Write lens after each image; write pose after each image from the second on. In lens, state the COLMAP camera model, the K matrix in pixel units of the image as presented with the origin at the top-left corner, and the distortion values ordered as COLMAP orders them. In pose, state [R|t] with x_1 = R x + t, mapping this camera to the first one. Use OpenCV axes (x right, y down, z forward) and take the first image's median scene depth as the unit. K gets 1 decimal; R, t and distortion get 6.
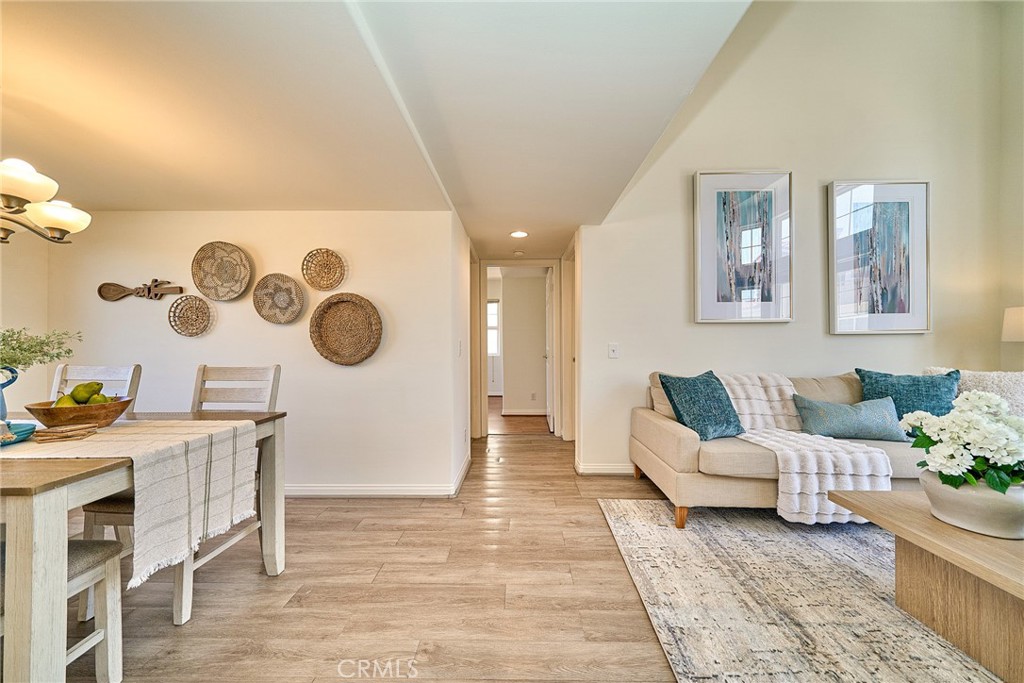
lens RADIAL K [[358.2, 0, 520.3], [0, 358.2, 340.6], [0, 0, 1]] dist [-0.001238, -0.000444]
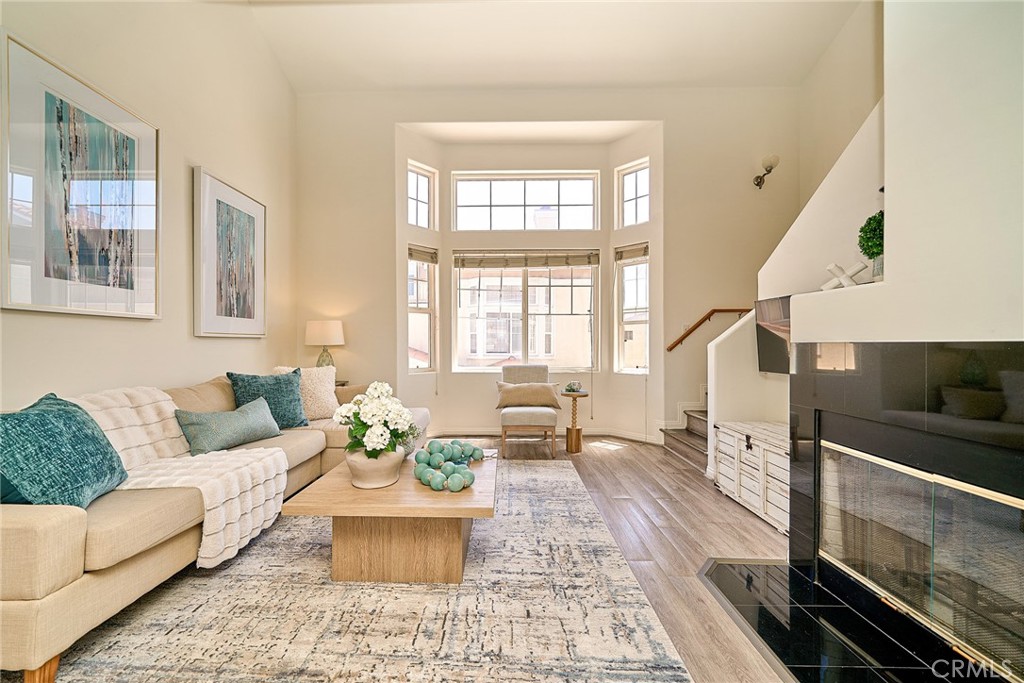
lens RADIAL K [[380.2, 0, 491.3], [0, 380.2, 345.7], [0, 0, 1]] dist [0.002670, -0.000176]
pose [[0.026783, 0.001080, 0.999641, -0.076097], [-0.006133, 0.999981, -0.000916, 0.002448], [-0.999622, -0.006106, 0.026789, 0.300255]]
